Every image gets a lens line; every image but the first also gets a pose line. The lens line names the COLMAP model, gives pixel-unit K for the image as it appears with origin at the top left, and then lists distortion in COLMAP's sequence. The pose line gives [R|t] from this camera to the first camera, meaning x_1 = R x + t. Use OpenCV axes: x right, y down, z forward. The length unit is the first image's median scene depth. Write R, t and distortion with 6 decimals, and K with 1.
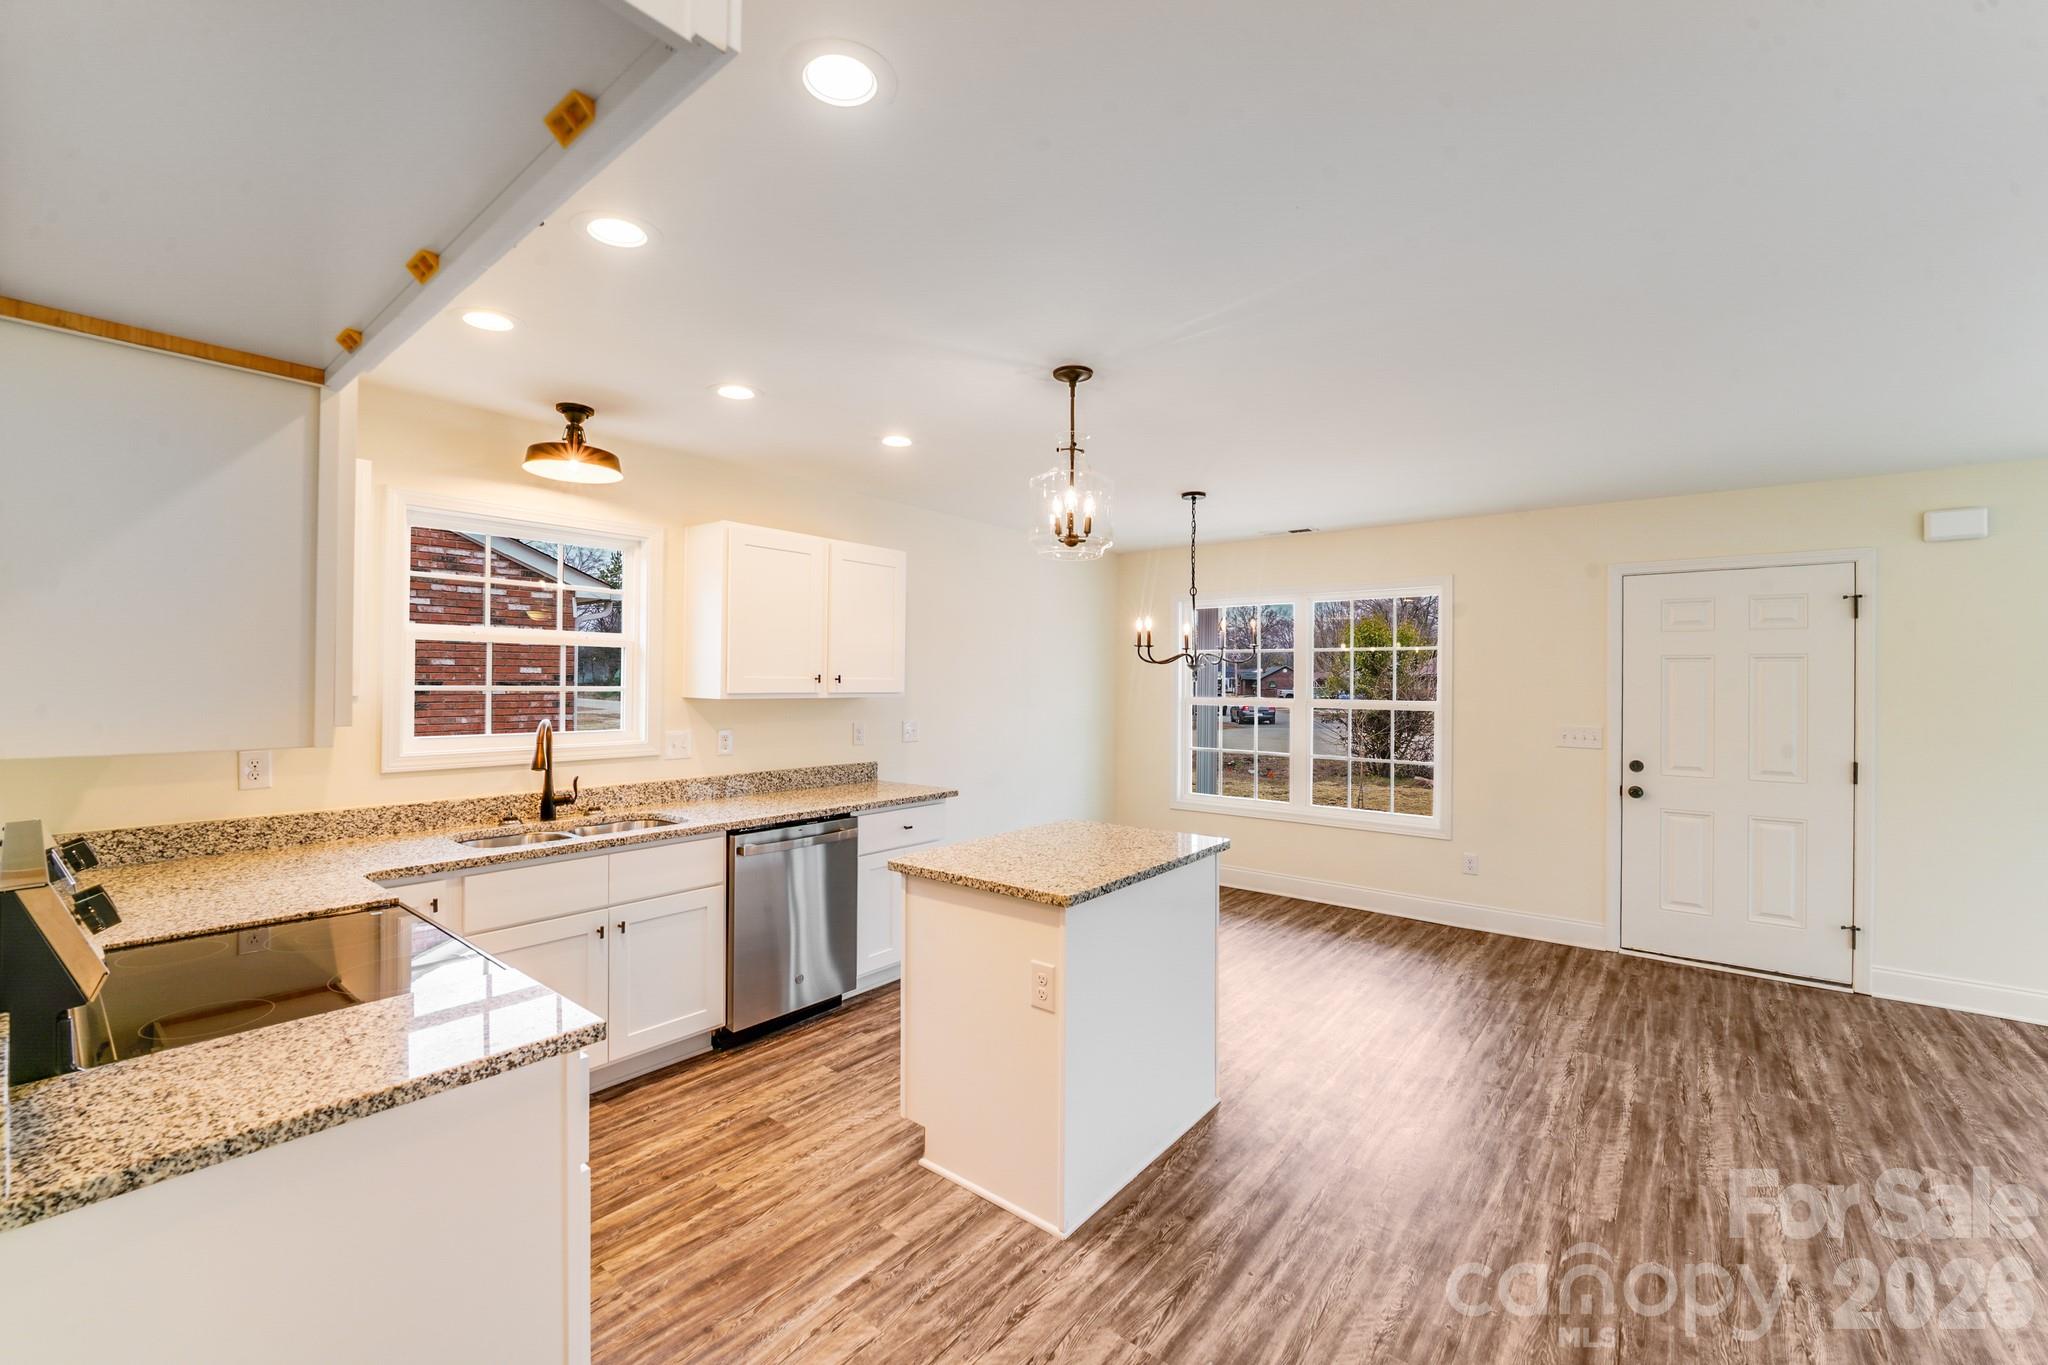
lens RADIAL K [[830.6, 0, 1023.3], [0, 830.6, 678.0], [0, 0, 1]] dist [-0.004122, -0.004760]
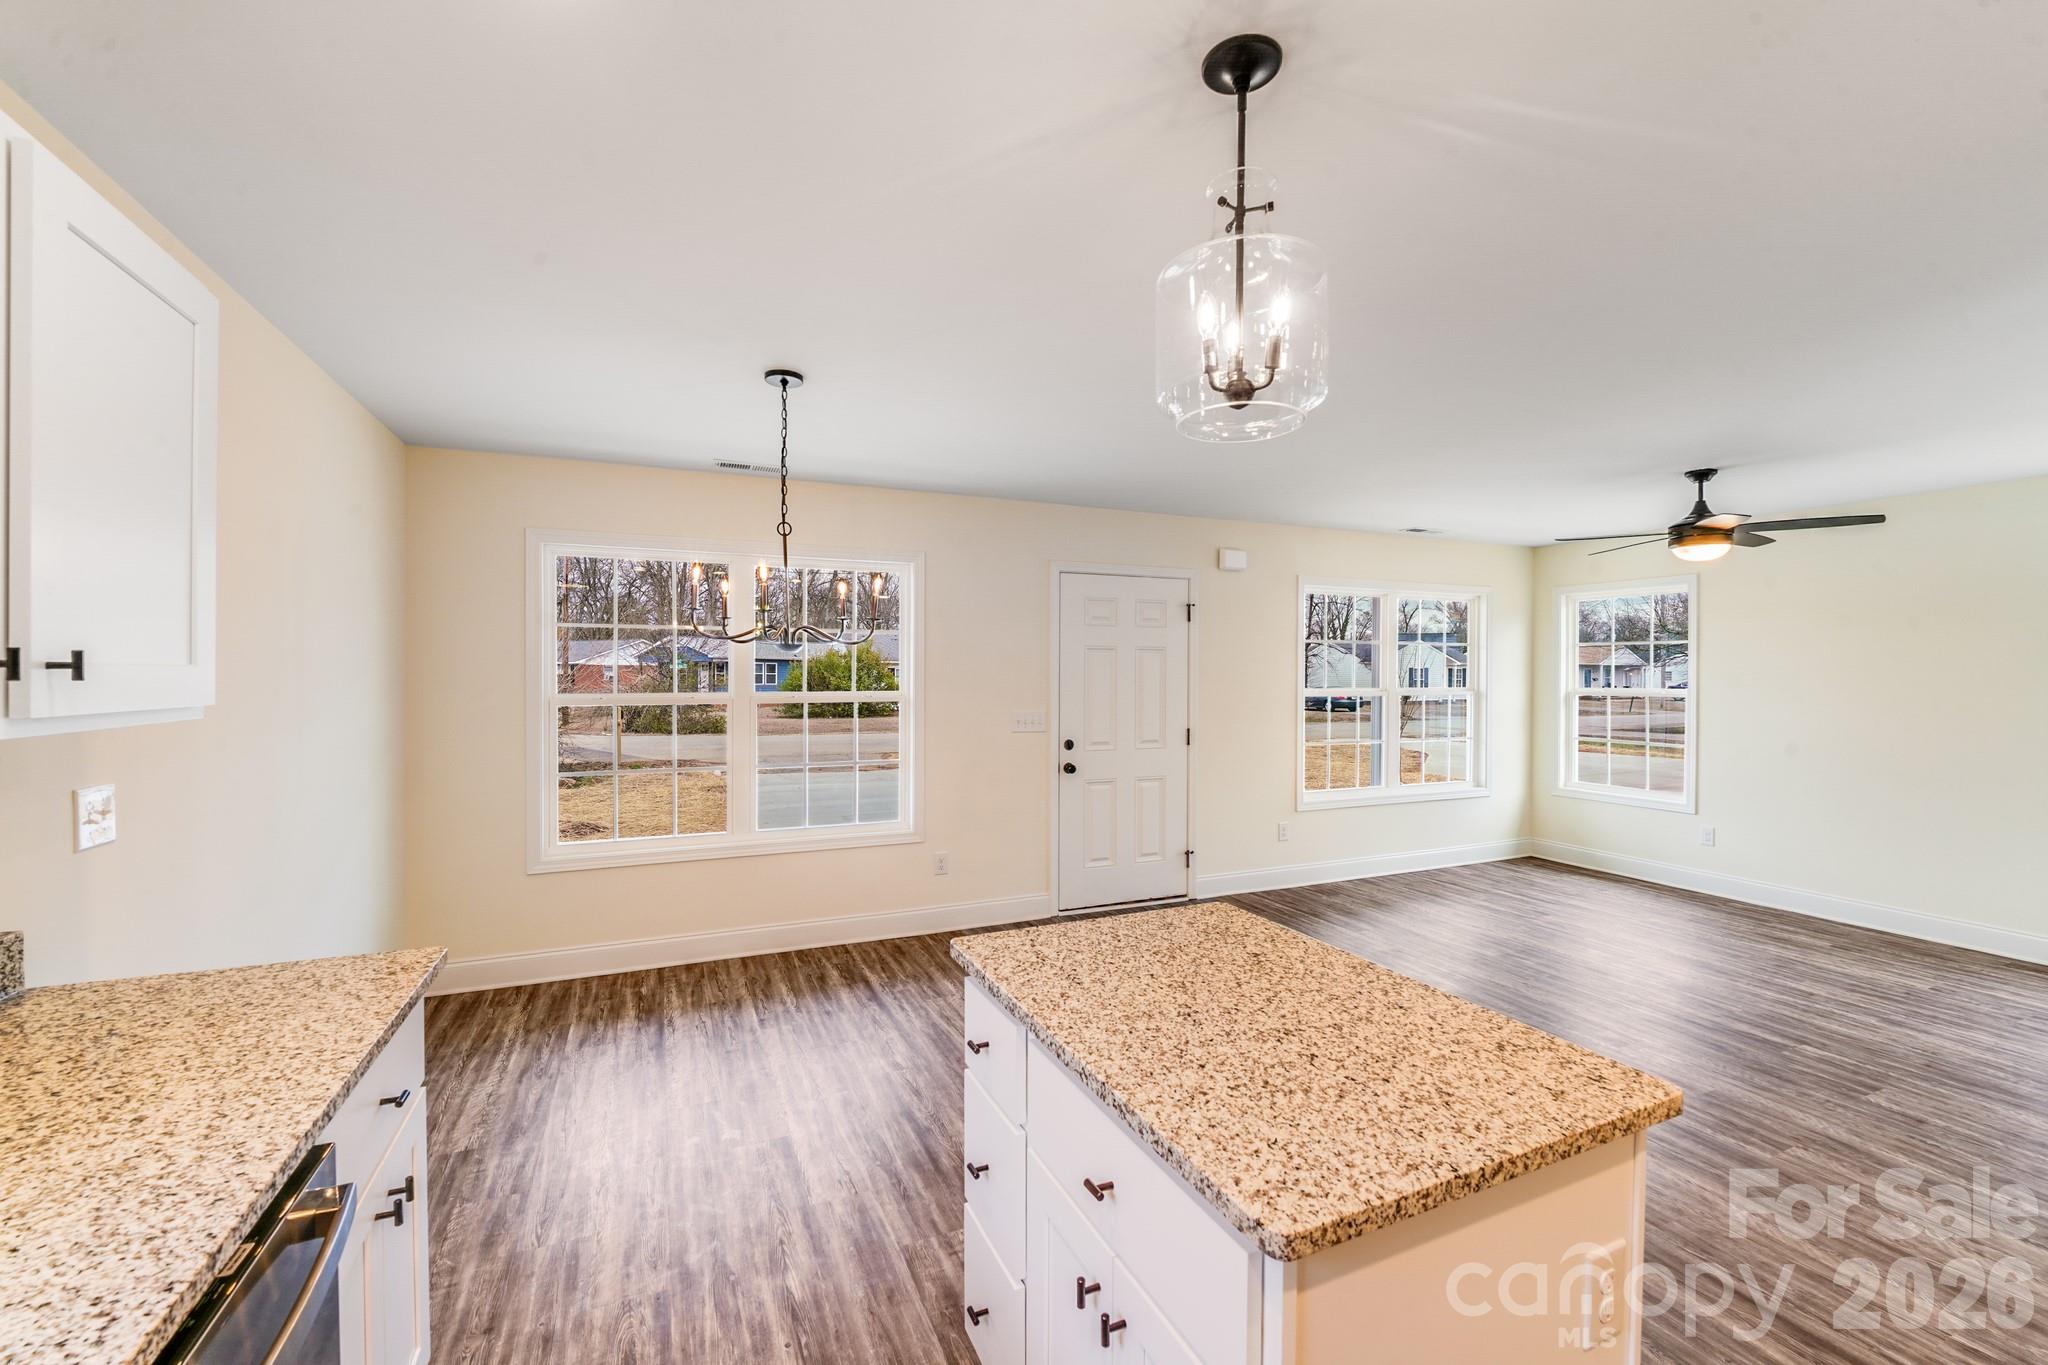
lens RADIAL K [[830.6, 0, 1023.3], [0, 830.6, 678.0], [0, 0, 1]] dist [-0.004122, -0.004760]
pose [[0.462029, -0.011340, 0.886792, -0.364425], [-0.002373, 0.999899, 0.014023, 0.001238], [-0.886862, -0.008583, 0.461955, 0.705208]]
